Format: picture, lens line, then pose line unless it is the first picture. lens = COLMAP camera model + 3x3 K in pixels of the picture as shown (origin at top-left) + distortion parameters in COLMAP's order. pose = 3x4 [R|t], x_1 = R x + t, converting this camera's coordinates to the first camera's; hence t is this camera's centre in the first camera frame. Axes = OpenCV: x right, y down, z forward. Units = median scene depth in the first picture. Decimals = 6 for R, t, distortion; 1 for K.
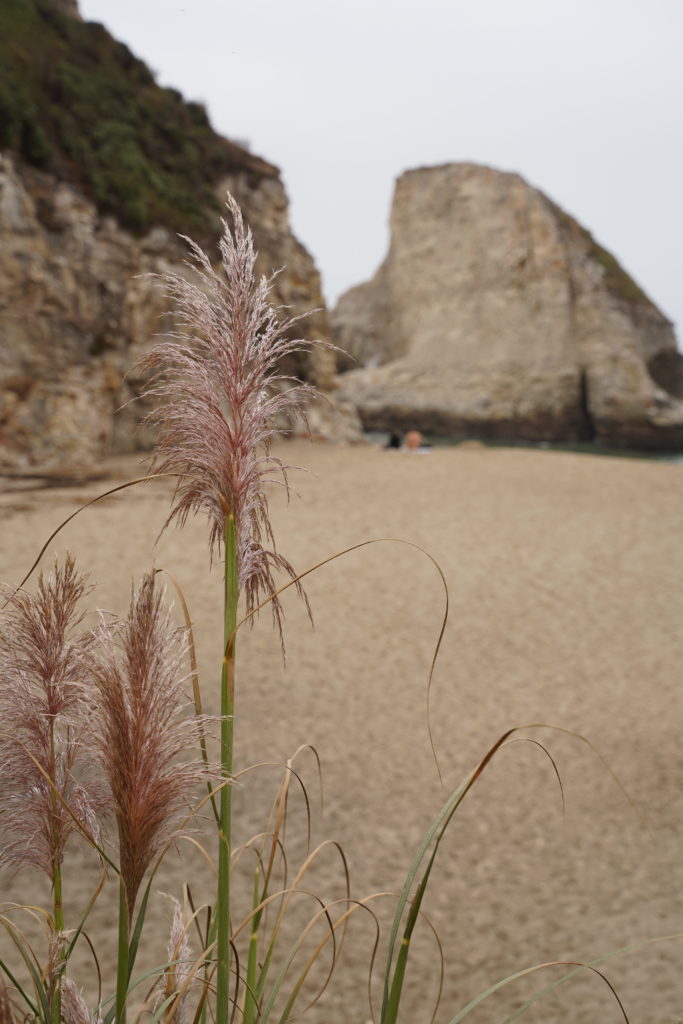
lens RADIAL K [[1498.0, 0, 340.8], [0, 1498.0, 513.4], [0, 0, 1]] dist [0.022507, 0.000000]
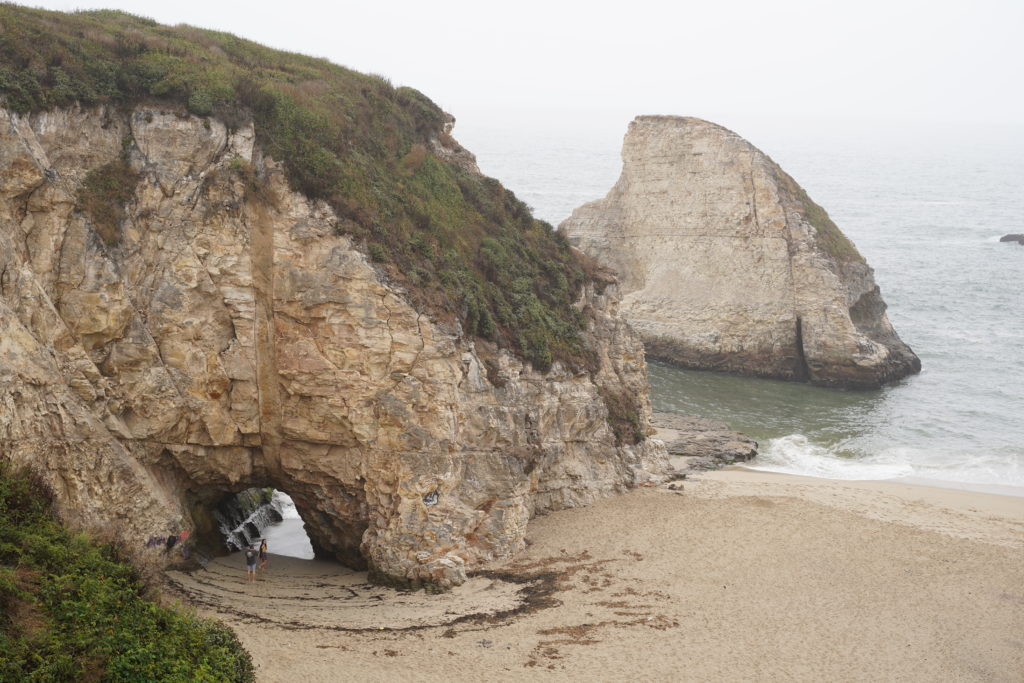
lens RADIAL K [[1498.0, 0, 508.8], [0, 1498.0, 339.8], [0, 0, 1]] dist [0.022507, 0.000000]
pose [[0.999806, 0.011884, 0.015700, -0.090438], [-0.012693, 0.998541, 0.052480, -0.136838], [-0.015054, -0.052669, 0.998499, -0.203127]]
